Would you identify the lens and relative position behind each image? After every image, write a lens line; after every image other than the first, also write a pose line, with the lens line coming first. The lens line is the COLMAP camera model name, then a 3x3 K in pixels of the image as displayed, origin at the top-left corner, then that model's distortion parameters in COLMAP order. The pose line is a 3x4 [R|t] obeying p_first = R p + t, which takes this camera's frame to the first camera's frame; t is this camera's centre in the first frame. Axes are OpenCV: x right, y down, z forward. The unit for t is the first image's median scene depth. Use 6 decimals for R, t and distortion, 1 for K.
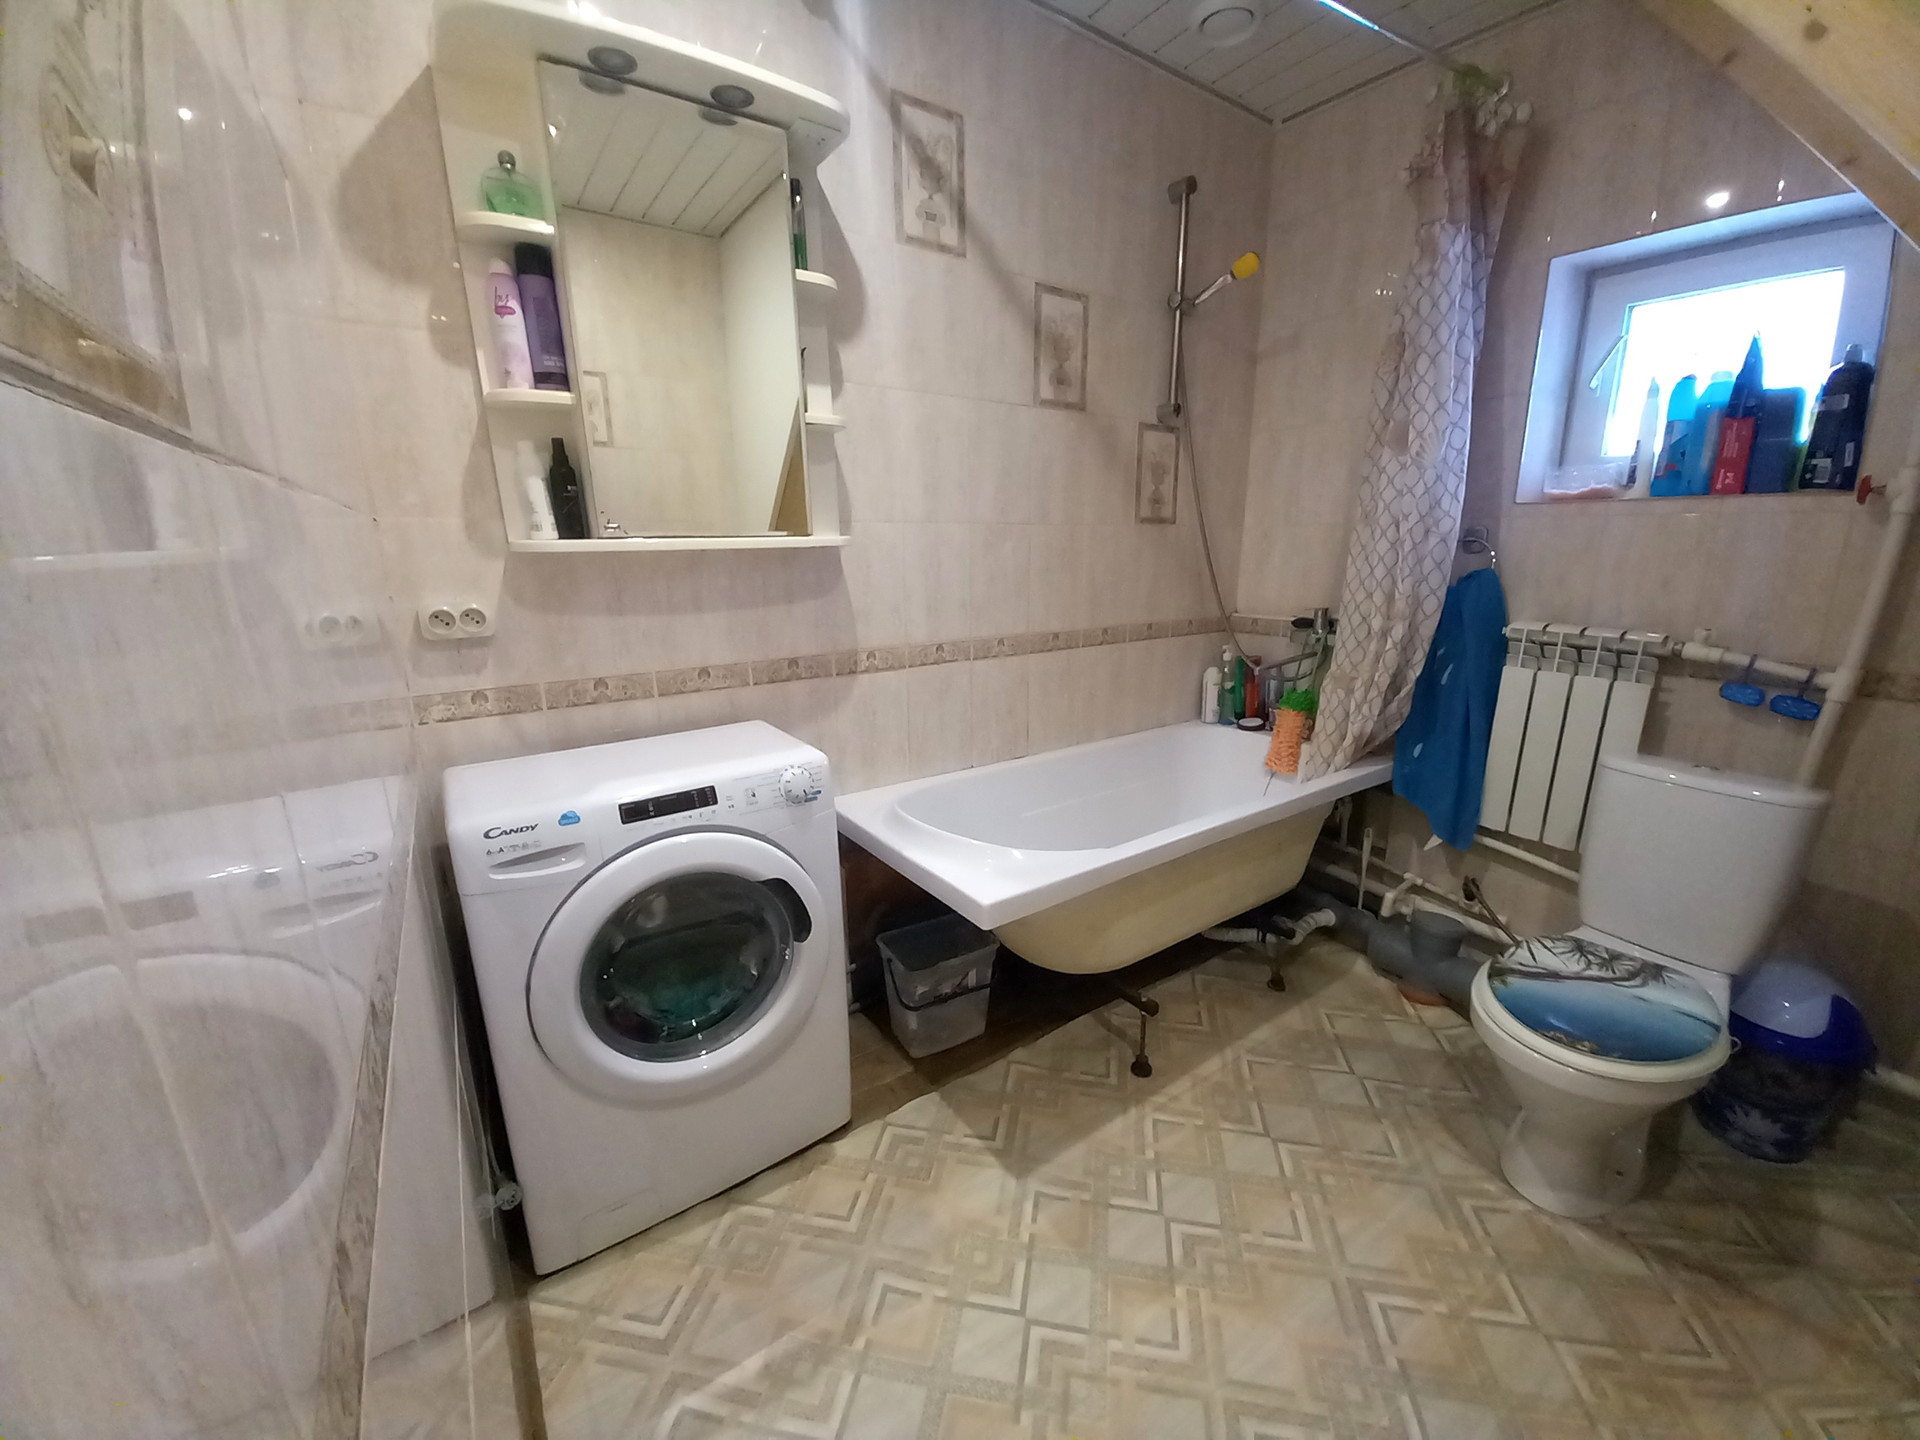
lens RADIAL K [[753.0, 0, 967.1], [0, 753.0, 723.2], [0, 0, 1]] dist [0.011670, -0.008660]
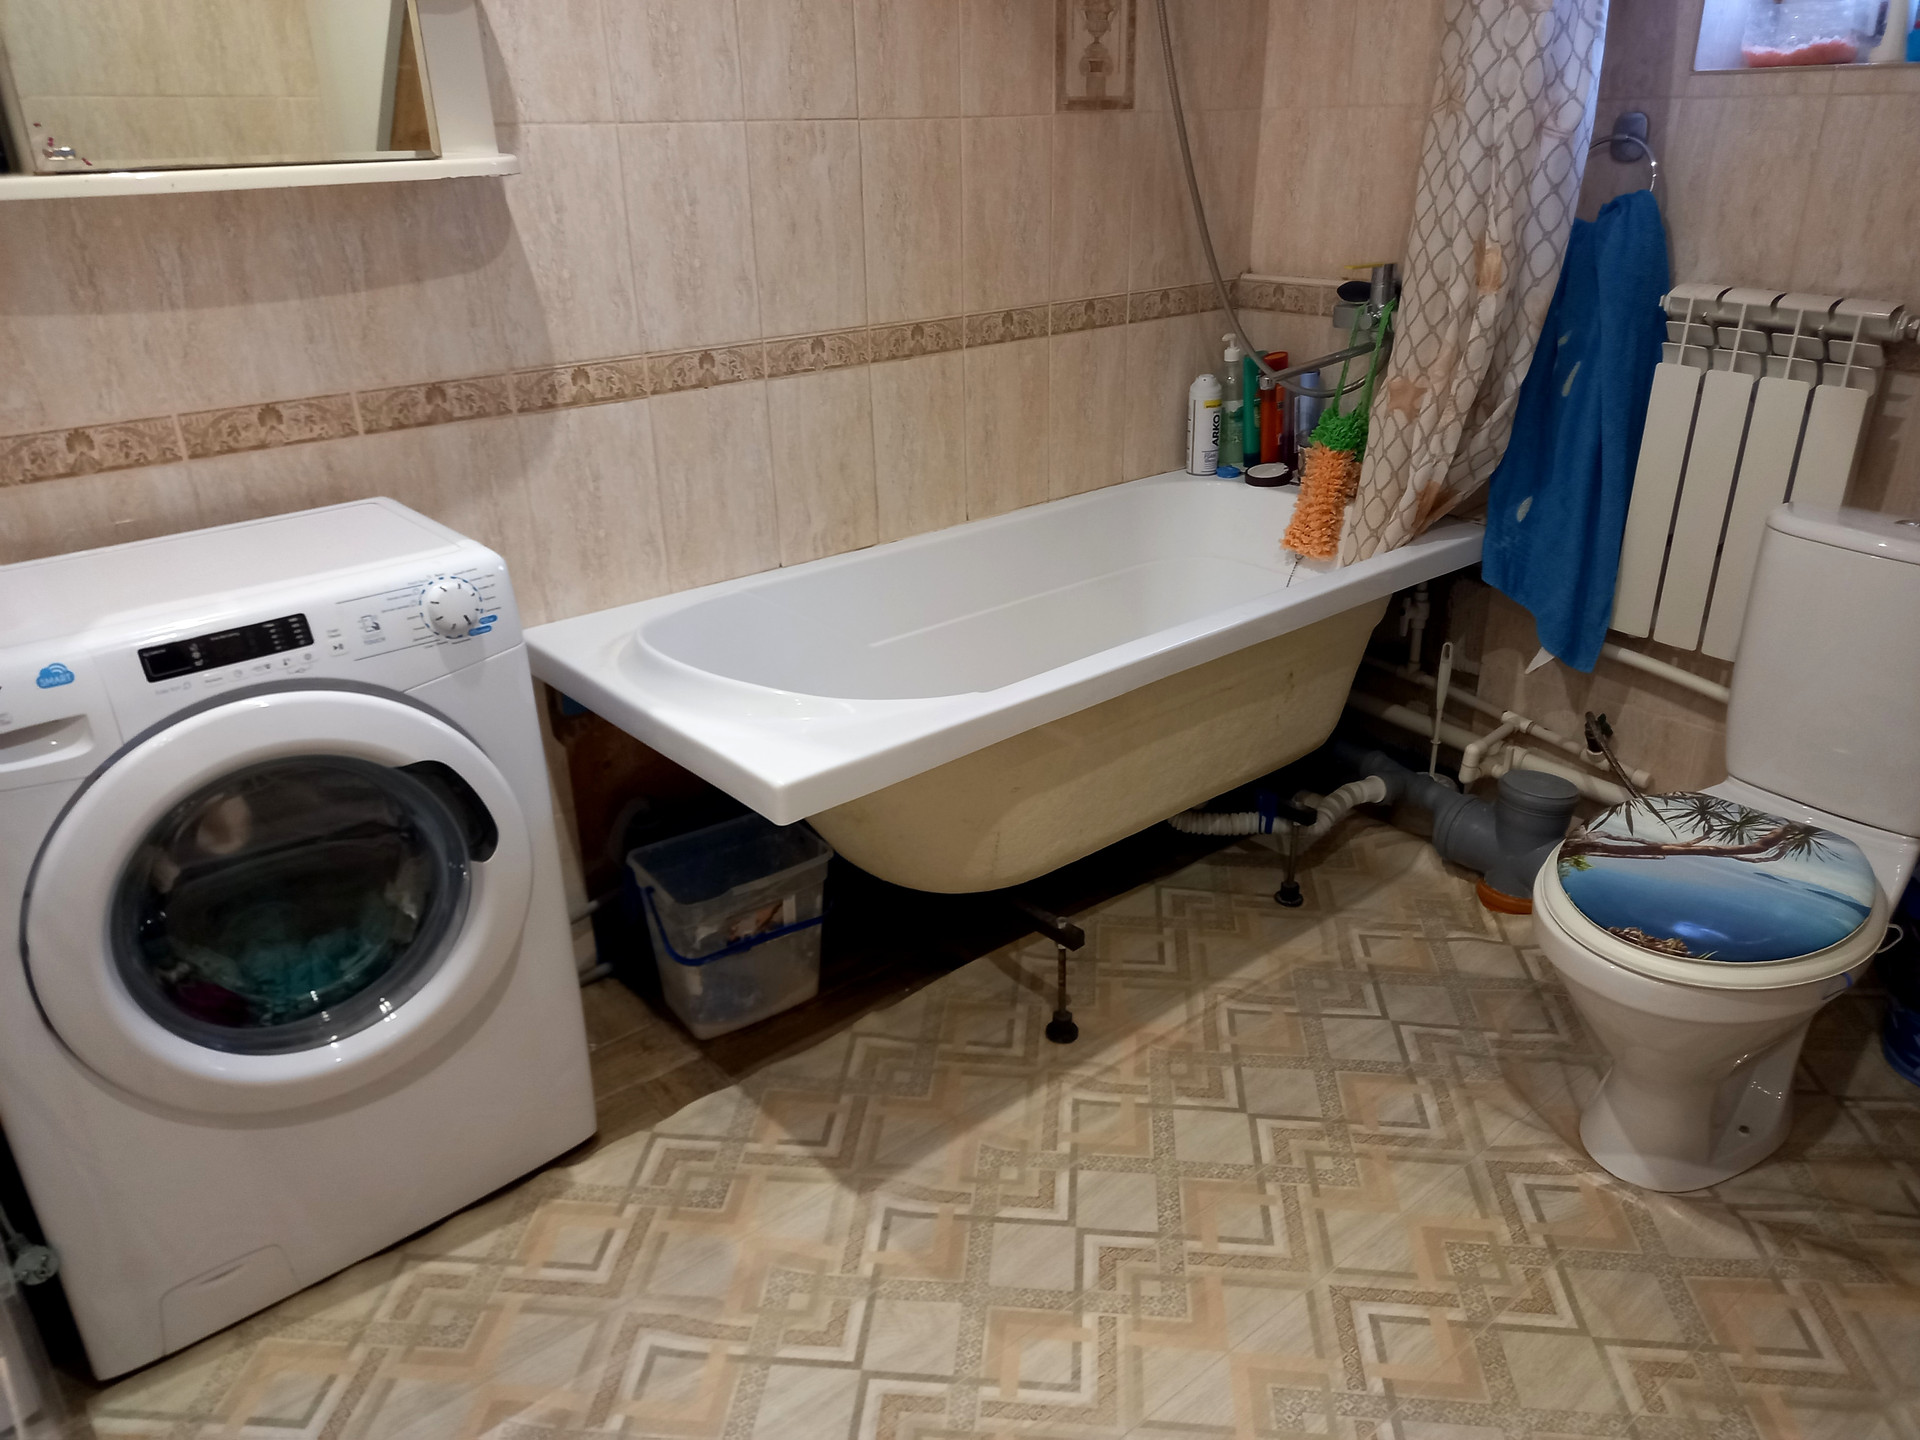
lens RADIAL K [[1382.3, 0, 951.6], [0, 1382.3, 724.4], [0, 0, 1]] dist [0.077665, -0.065484]
pose [[0.995526, -0.045020, 0.083077, 0.056063], [0.029803, 0.983927, 0.176064, -0.007911], [-0.089668, -0.172800, 0.980867, -0.108238]]
